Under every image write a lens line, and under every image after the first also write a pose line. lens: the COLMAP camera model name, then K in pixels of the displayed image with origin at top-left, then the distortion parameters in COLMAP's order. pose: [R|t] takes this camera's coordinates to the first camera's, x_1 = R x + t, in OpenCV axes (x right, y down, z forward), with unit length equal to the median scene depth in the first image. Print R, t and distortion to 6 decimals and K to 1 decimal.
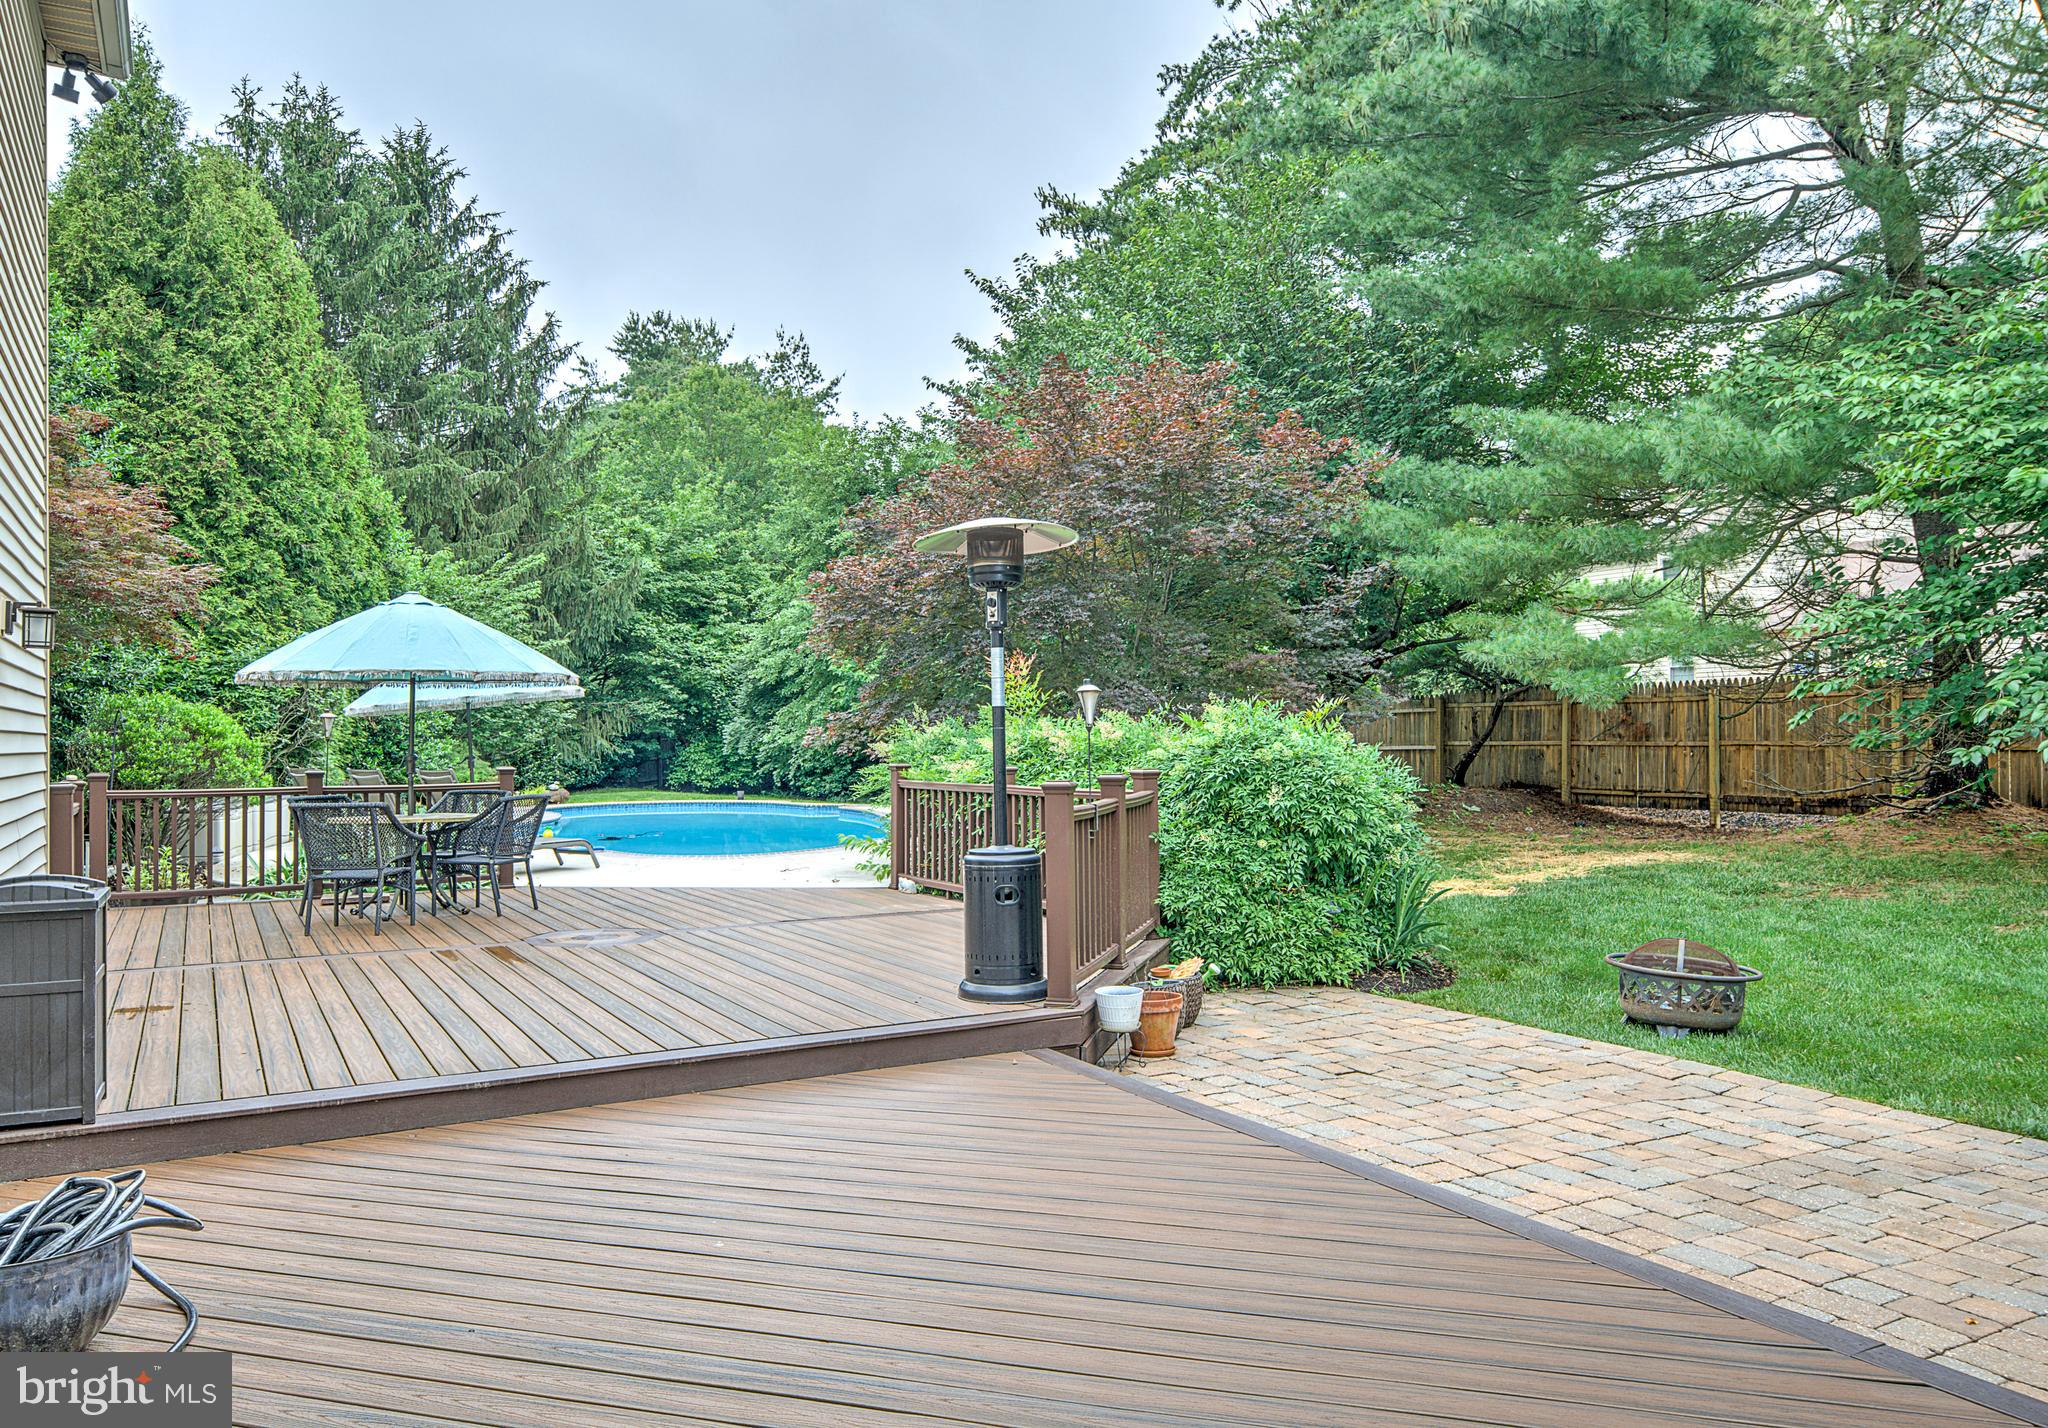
lens RADIAL K [[1474.4, 0, 974.3], [0, 1474.4, 737.8], [0, 0, 1]] dist [-0.010369, 0.019203]
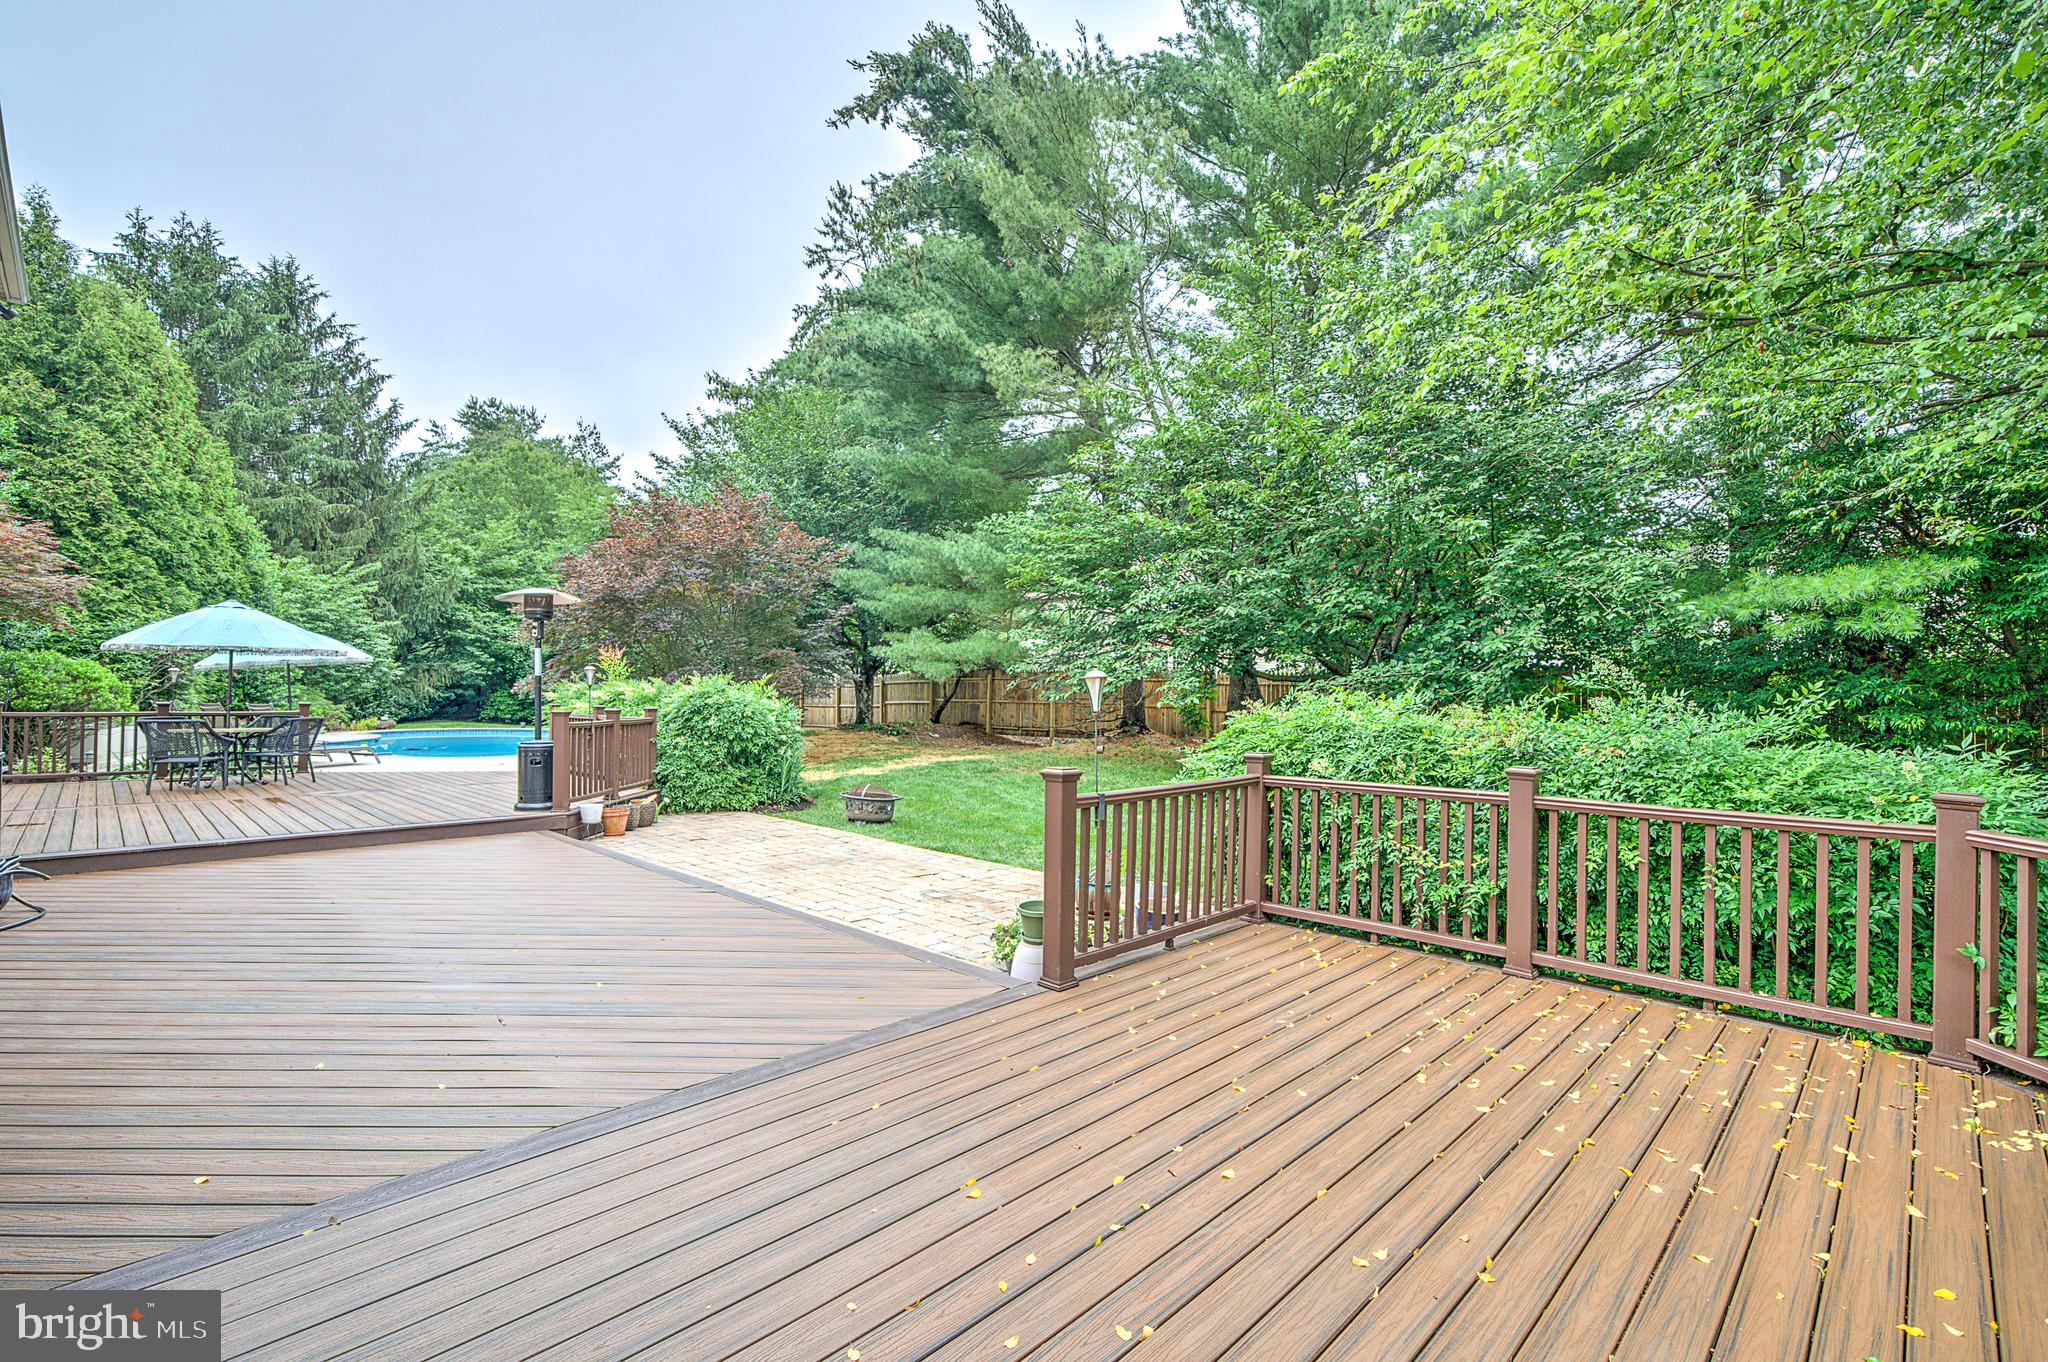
lens RADIAL K [[950.6, 0, 1033.0], [0, 950.6, 693.8], [0, 0, 1]] dist [0.011725, 0.001620]
pose [[0.958848, 0.019768, 0.283232, 0.108372], [-0.019453, 0.999803, -0.003925, -0.001218], [-0.283254, -0.001746, 0.959043, -0.186286]]
